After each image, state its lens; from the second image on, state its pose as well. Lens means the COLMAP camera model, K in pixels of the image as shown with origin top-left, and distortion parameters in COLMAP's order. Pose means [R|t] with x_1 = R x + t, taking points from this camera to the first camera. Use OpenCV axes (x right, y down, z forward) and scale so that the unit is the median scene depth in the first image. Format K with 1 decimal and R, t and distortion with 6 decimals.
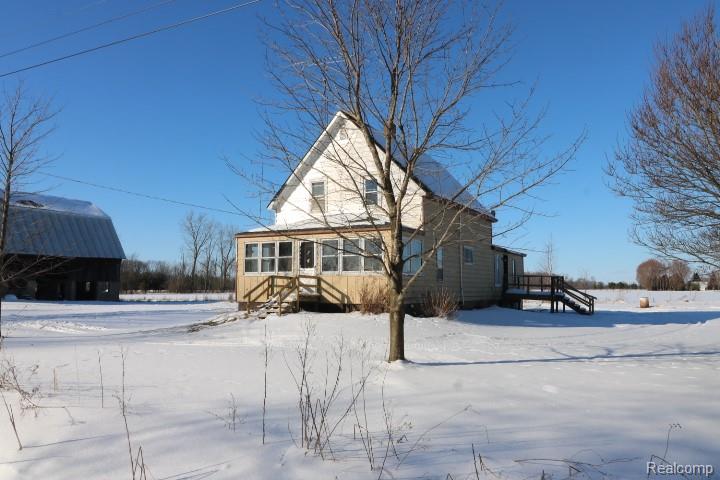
lens RADIAL K [[585.0, 0, 360.0], [0, 585.0, 242.0], [0, 0, 1]] dist [-0.018884, -0.000459]
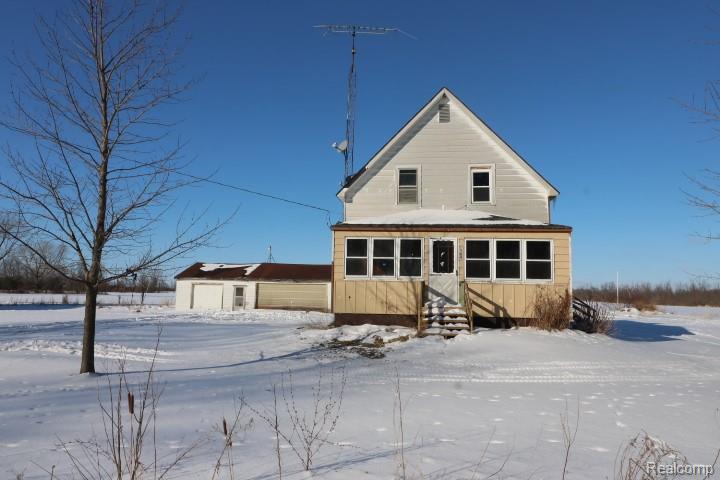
lens RADIAL K [[585.0, 0, 357.2], [0, 585.0, 239.0], [0, 0, 1]] dist [-0.018884, -0.000459]
pose [[0.928597, 0.051860, 0.367447, -0.498150], [-0.047935, 0.998654, -0.019807, 0.019081], [-0.367979, 0.000779, 0.929834, 0.283531]]
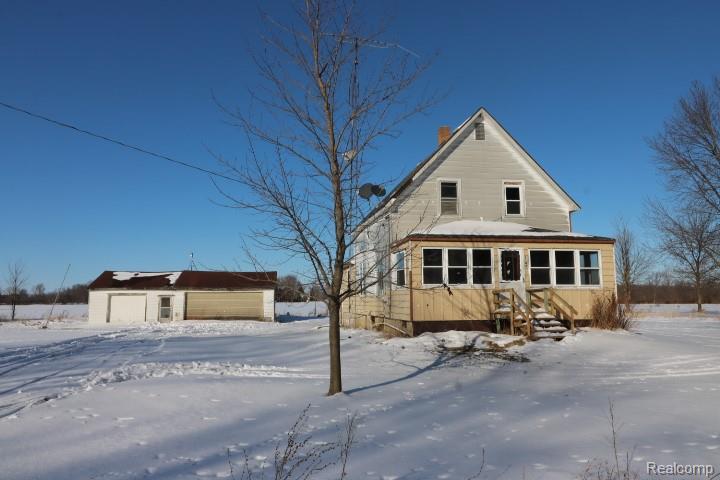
lens RADIAL K [[585.0, 0, 360.4], [0, 585.0, 238.1], [0, 0, 1]] dist [-0.018884, -0.000459]
pose [[0.779989, 0.063260, 0.622588, -0.810825], [-0.045230, 0.997974, -0.044737, 0.030194], [-0.624157, 0.006735, 0.781270, 0.448568]]
